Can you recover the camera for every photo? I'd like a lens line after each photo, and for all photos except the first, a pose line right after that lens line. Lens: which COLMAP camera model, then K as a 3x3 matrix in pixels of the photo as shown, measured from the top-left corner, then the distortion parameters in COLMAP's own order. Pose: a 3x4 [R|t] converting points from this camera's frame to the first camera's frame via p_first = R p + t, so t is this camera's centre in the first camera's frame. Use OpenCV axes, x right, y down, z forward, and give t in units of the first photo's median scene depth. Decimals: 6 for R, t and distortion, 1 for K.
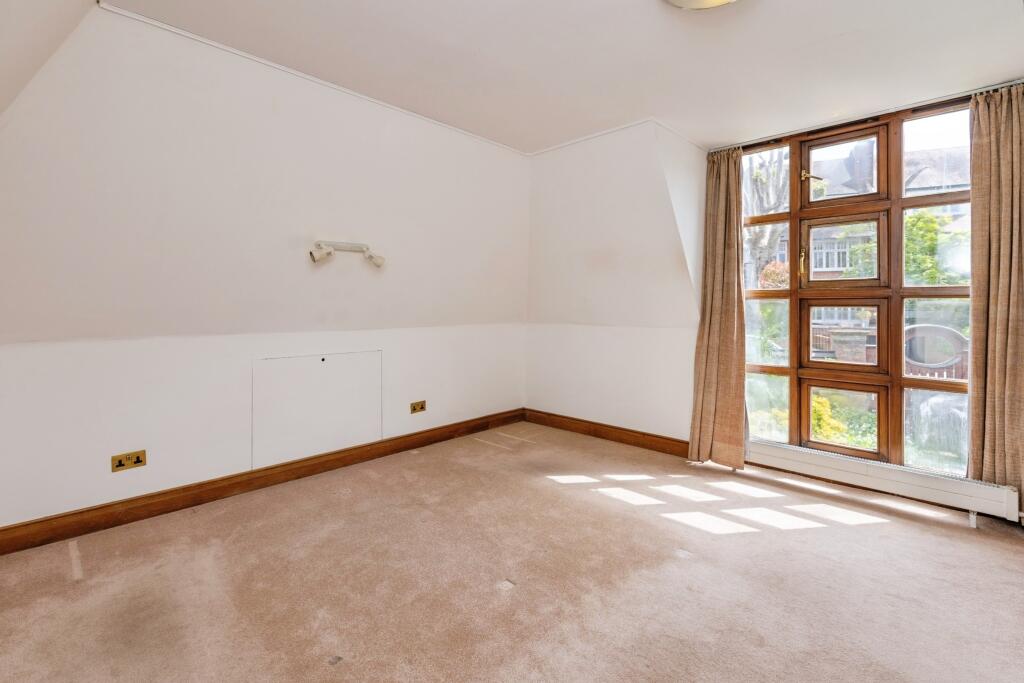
lens RADIAL K [[473.2, 0, 511.4], [0, 473.2, 304.4], [0, 0, 1]] dist [-0.000336, -0.000255]
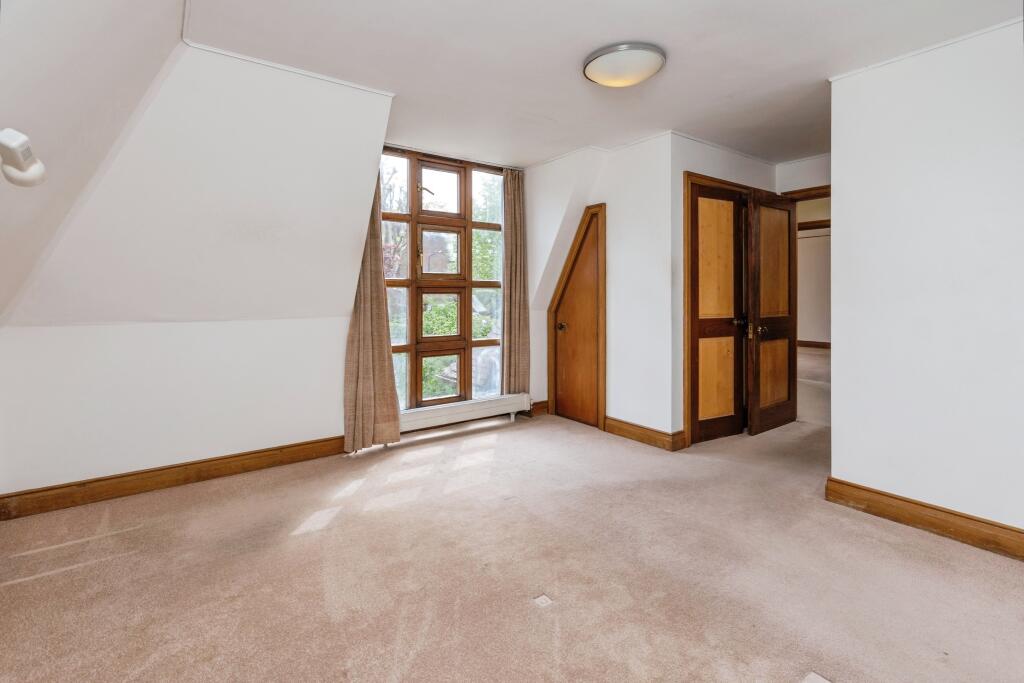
lens RADIAL K [[477.8, 0, 511.1], [0, 477.8, 292.4], [0, 0, 1]] dist [0.000751, 0.000065]
pose [[0.174088, -0.002019, 0.984728, -0.607484], [-0.000747, 0.999997, 0.002182, -0.002288], [-0.984730, -0.001116, 0.174086, 0.585134]]
